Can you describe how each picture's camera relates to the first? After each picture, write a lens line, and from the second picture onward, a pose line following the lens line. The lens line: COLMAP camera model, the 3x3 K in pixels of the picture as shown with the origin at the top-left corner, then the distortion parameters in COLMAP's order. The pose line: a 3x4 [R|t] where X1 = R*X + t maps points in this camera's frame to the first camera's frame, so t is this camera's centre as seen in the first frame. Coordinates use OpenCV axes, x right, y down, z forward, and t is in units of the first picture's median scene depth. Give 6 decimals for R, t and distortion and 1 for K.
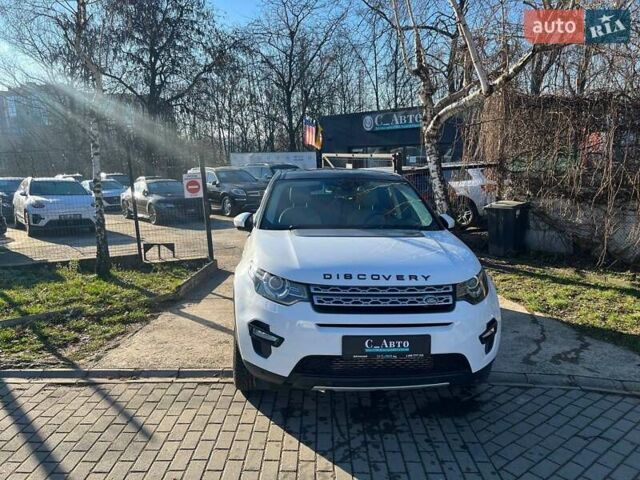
lens RADIAL K [[483.2, 0, 319.7], [0, 483.2, 242.0], [0, 0, 1]] dist [0.044859, -0.055456]
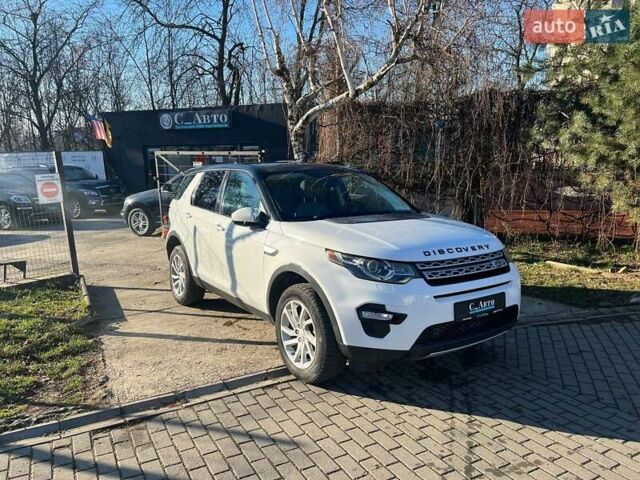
lens RADIAL K [[483.2, 0, 317.8], [0, 483.2, 243.8], [0, 0, 1]] dist [0.044859, -0.055456]
pose [[0.874634, -0.090360, 0.476289, -0.540886], [0.090873, 0.995619, 0.022011, 0.001931], [-0.476191, 0.024030, 0.879013, 0.111236]]
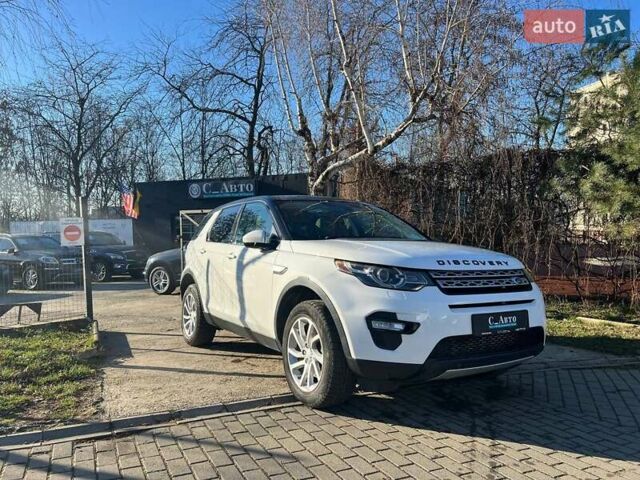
lens RADIAL K [[483.2, 0, 319.1], [0, 483.2, 242.1], [0, 0, 1]] dist [0.044859, -0.055456]
pose [[0.897330, 0.000805, 0.441359, -0.509550], [0.073103, 0.985915, -0.150424, 0.123882], [-0.435264, 0.167244, 0.884632, 0.135130]]
